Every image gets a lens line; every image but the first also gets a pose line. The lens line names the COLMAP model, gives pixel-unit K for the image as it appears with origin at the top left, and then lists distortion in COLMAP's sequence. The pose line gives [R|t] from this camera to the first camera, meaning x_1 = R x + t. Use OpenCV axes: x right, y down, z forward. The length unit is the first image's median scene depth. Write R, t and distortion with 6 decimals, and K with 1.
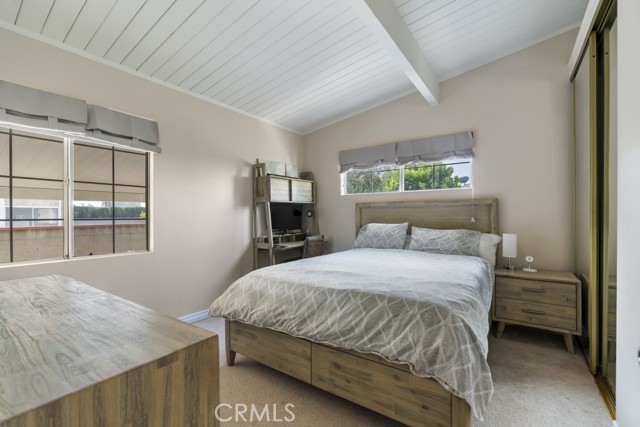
lens RADIAL K [[278.0, 0, 317.1], [0, 278.0, 217.1], [0, 0, 1]] dist [-0.013918, 0.002765]
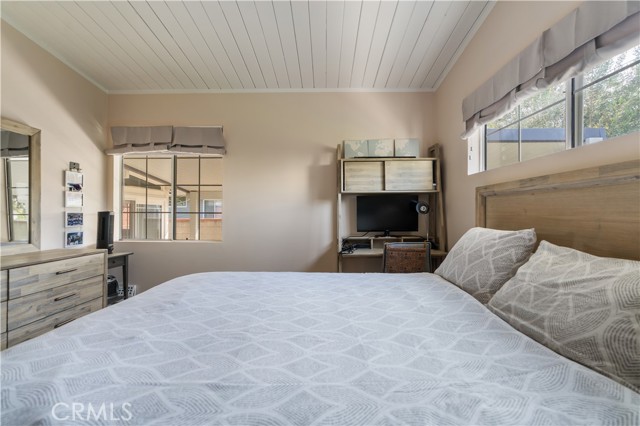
lens RADIAL K [[278.0, 0, 318.3], [0, 278.0, 217.6], [0, 0, 1]] dist [-0.013918, 0.002765]
pose [[0.569782, 0.022749, -0.821481, 0.571169], [-0.011703, 0.999740, 0.019568, -0.000368], [0.821712, -0.001536, 0.569900, 0.648797]]
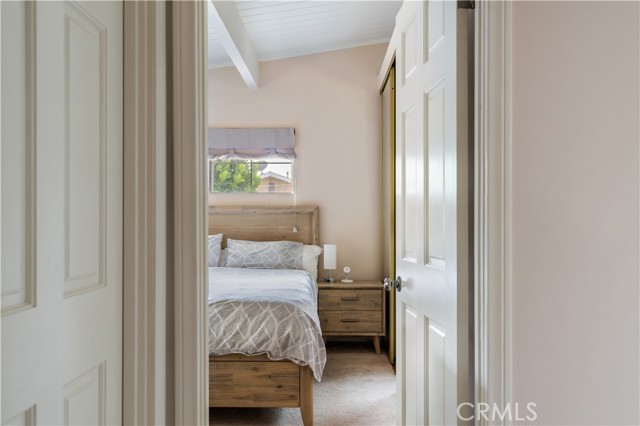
lens RADIAL K [[535.6, 0, 320.0], [0, 535.6, 214.1], [0, 0, 1]] dist [0.015195, 0.003405]
pose [[0.818764, 0.015379, 0.573924, -0.380864], [-0.002484, 0.999727, -0.023244, -0.001283], [-0.574124, 0.017606, 0.818579, -0.477733]]
